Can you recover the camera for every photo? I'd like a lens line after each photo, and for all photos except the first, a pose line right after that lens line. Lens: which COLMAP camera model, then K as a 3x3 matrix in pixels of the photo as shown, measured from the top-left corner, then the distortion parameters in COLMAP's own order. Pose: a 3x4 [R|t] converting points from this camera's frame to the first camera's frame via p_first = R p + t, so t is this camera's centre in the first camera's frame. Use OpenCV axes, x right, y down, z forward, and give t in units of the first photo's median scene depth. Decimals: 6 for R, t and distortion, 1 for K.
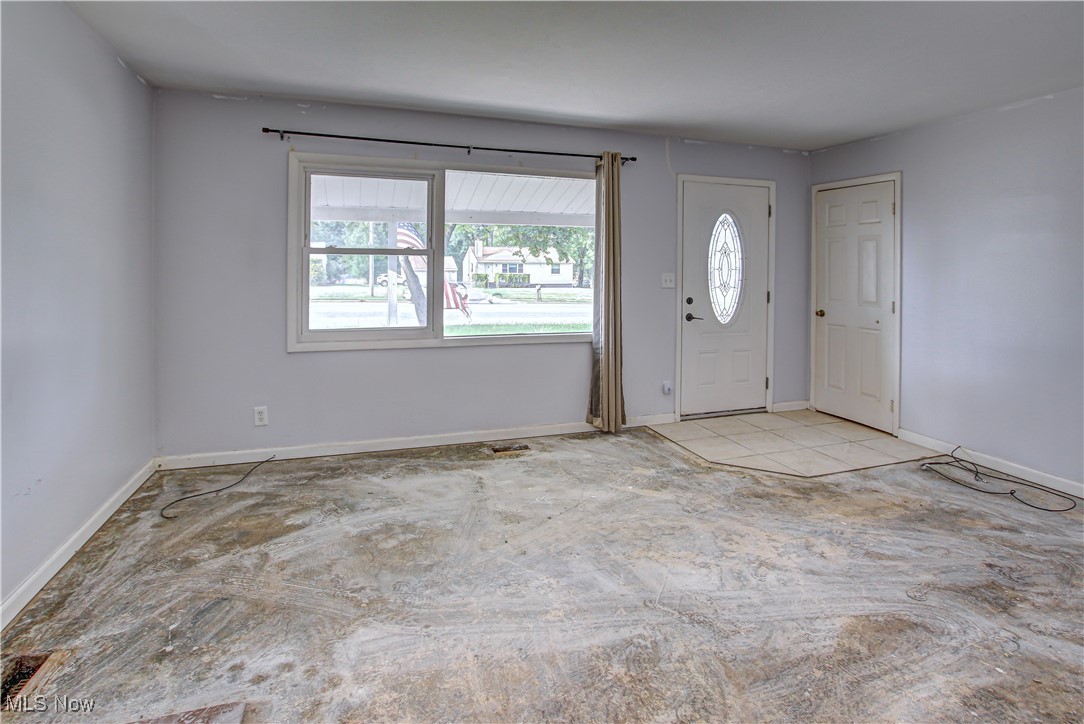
lens RADIAL K [[576.4, 0, 545.1], [0, 576.4, 345.2], [0, 0, 1]] dist [-0.005404, -0.000177]
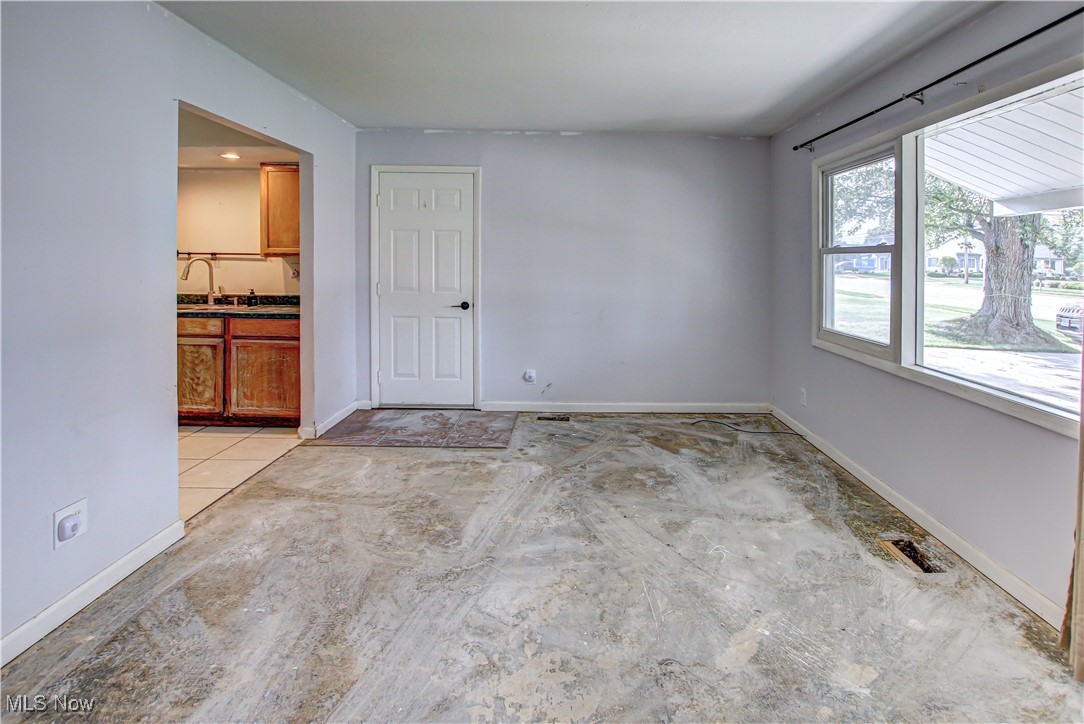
lens RADIAL K [[499.4, 0, 542.0], [0, 499.4, 362.0], [0, 0, 1]] dist [0.000514, -0.000235]
pose [[-0.352111, 0.167492, -0.920850, 0.899650], [-0.142504, 0.962793, 0.229611, -0.150851], [0.925046, 0.212073, -0.315141, 1.208916]]
